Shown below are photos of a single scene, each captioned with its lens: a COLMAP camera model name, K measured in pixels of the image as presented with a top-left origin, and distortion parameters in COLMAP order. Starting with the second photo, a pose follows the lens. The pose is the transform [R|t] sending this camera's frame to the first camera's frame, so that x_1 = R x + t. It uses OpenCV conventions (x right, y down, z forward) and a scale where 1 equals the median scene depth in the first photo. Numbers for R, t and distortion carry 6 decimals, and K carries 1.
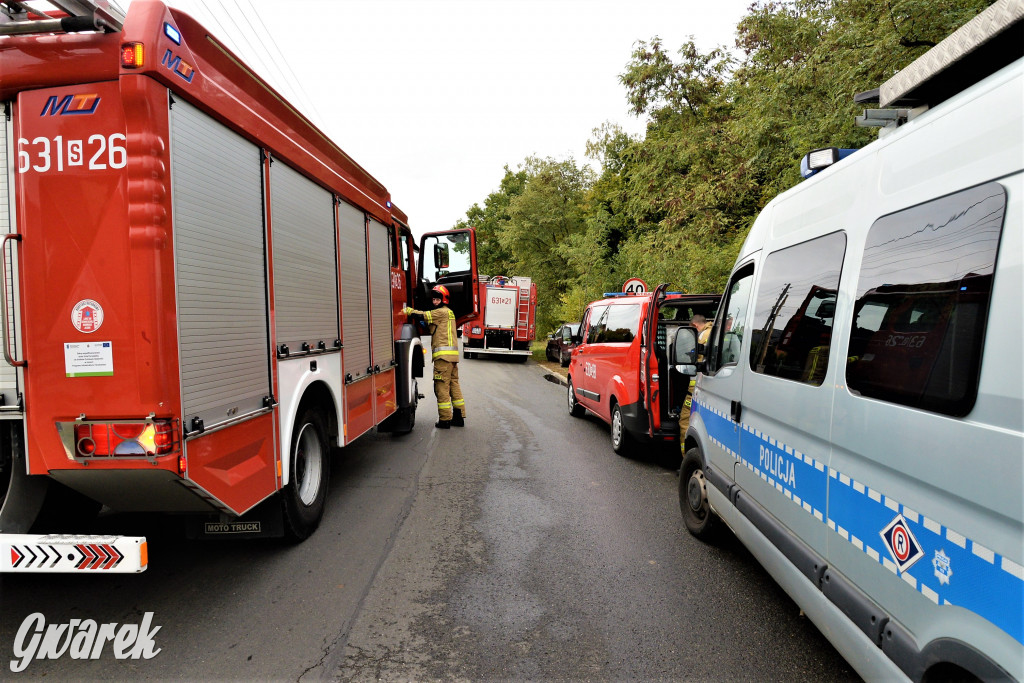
lens RADIAL K [[975.9, 0, 512.0], [0, 975.9, 341.5], [0, 0, 1]] dist [-0.027248, -0.000146]
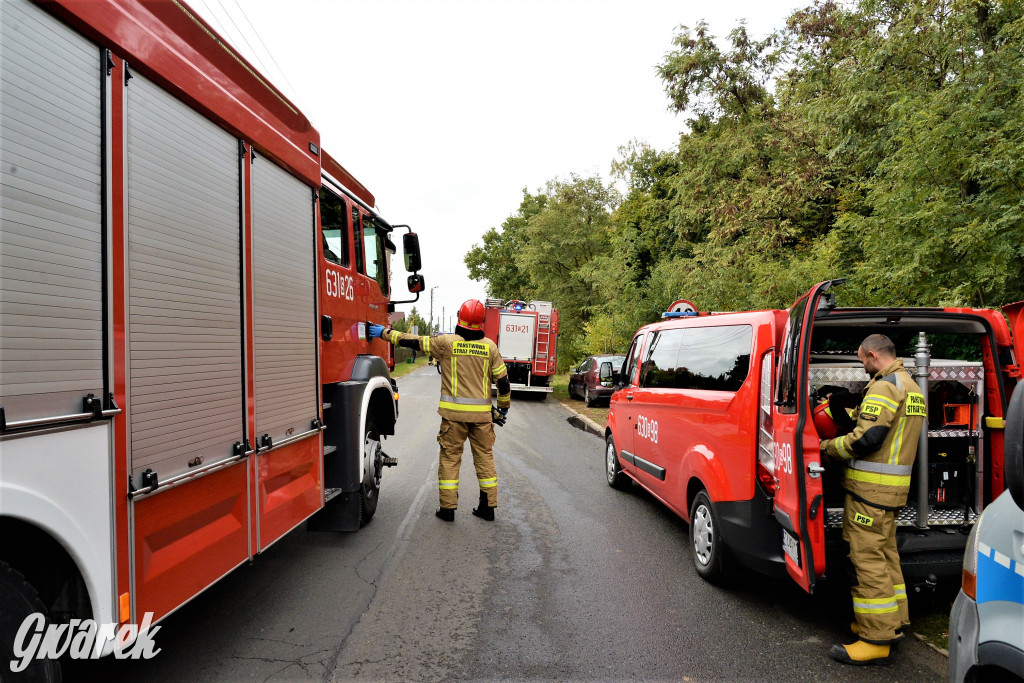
lens RADIAL K [[975.9, 0, 512.0], [0, 975.9, 341.5], [0, 0, 1]] dist [-0.027248, -0.000146]
pose [[0.999786, 0.008758, -0.018760, 0.000709], [-0.009348, 0.999456, -0.031621, -0.003194], [0.018473, 0.031789, 0.999324, 0.151561]]
